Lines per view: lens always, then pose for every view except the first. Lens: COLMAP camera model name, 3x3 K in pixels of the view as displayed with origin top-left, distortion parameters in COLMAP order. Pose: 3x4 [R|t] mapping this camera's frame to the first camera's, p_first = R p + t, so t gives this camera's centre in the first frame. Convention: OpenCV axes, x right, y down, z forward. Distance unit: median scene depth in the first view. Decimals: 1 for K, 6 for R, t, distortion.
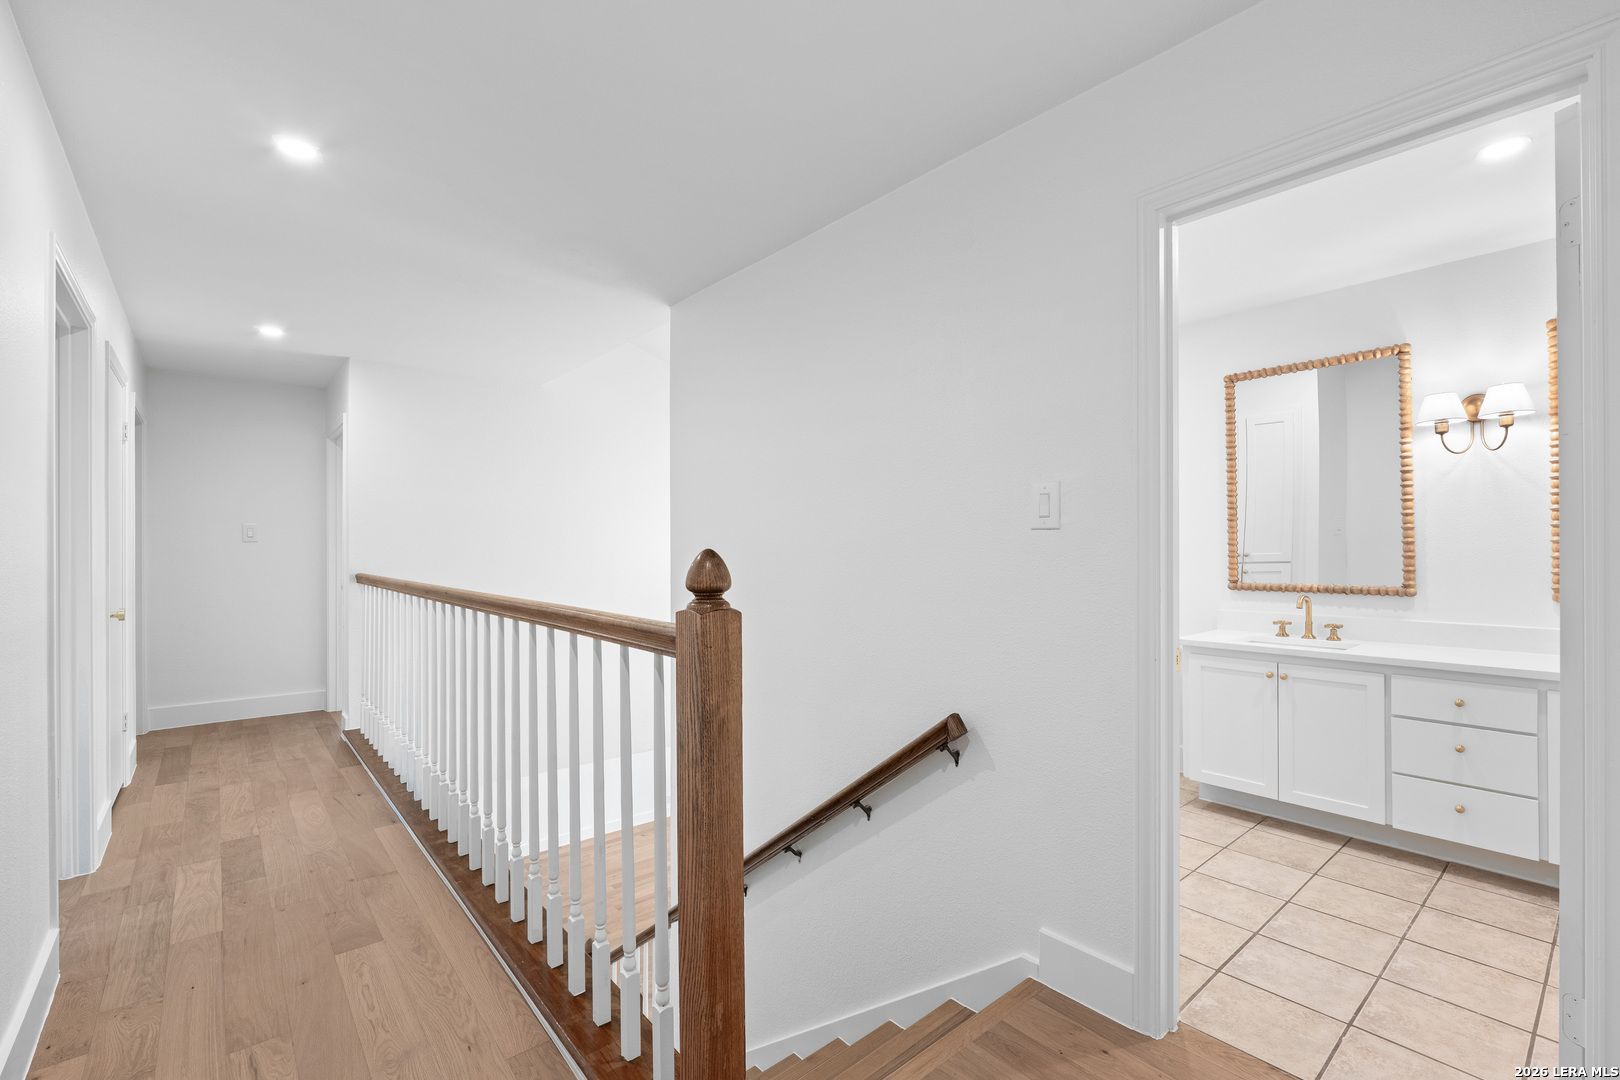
lens RADIAL K [[714.8, 0, 814.6], [0, 714.8, 548.6], [0, 0, 1]] dist [-0.009766, -0.000766]
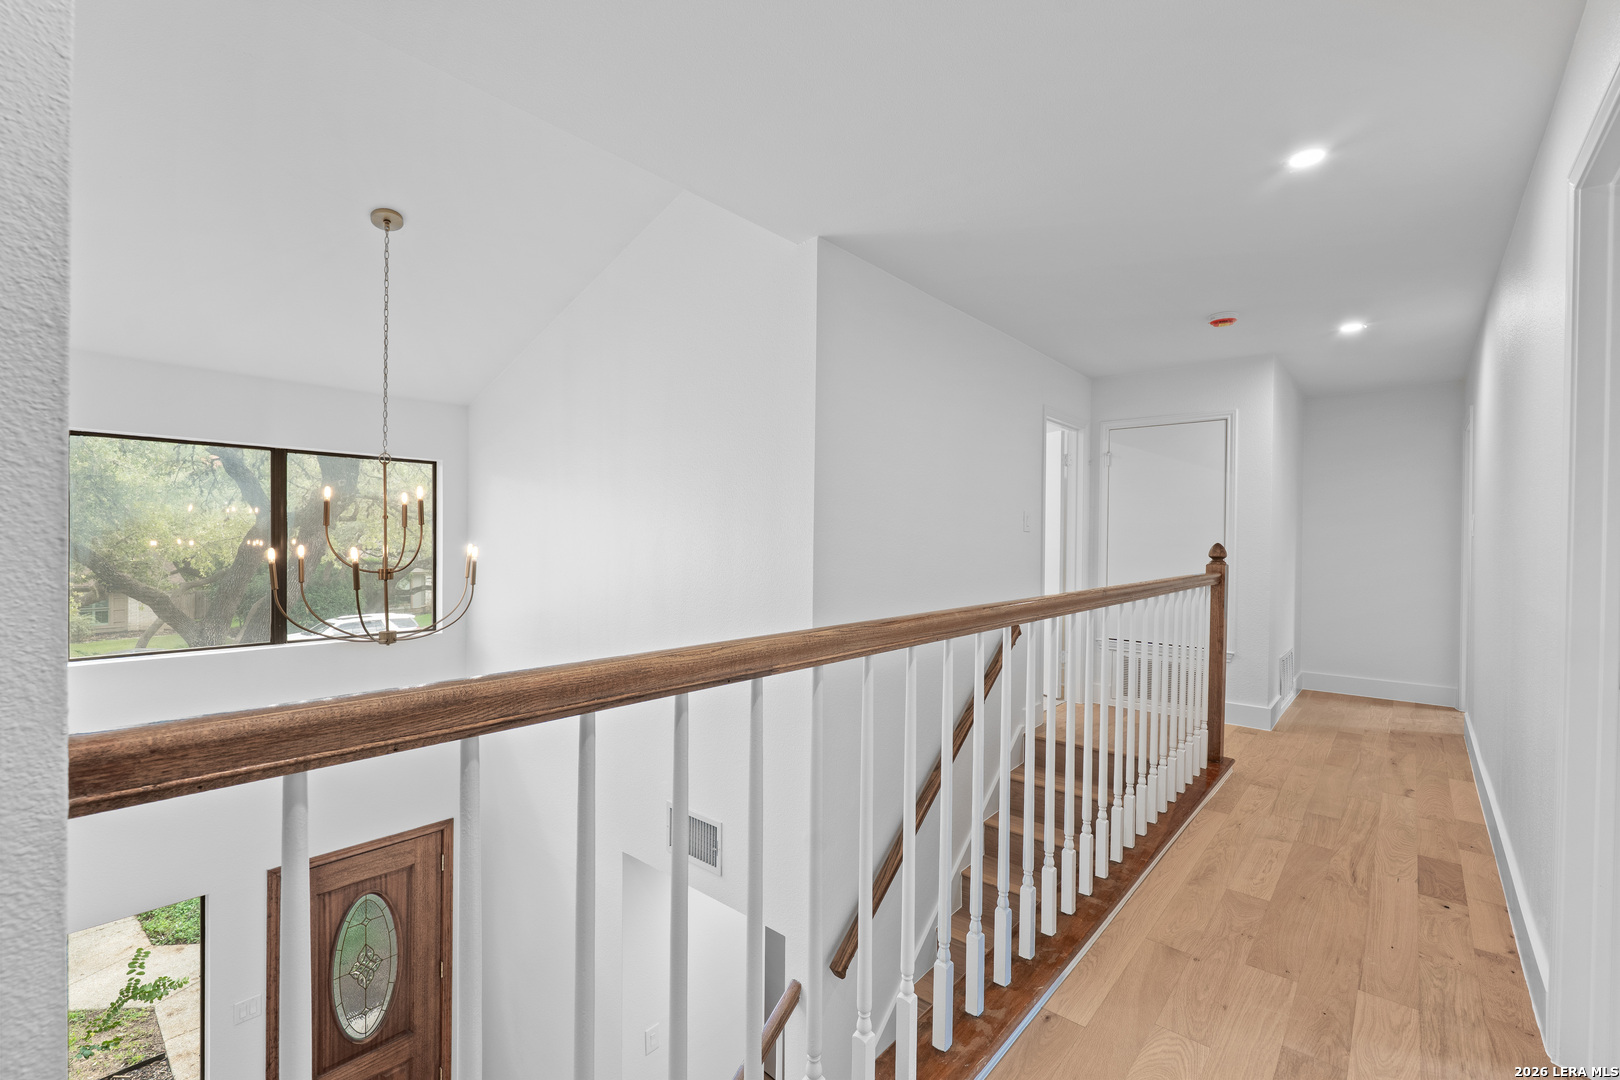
lens RADIAL K [[714.8, 0, 800.2], [0, 714.8, 534.4], [0, 0, 1]] dist [-0.009766, -0.000766]
pose [[-0.158192, -0.002841, 0.987404, -1.674726], [-0.019489, 0.999810, -0.000246, 0.000288], [-0.987216, -0.019282, -0.158217, 1.929039]]
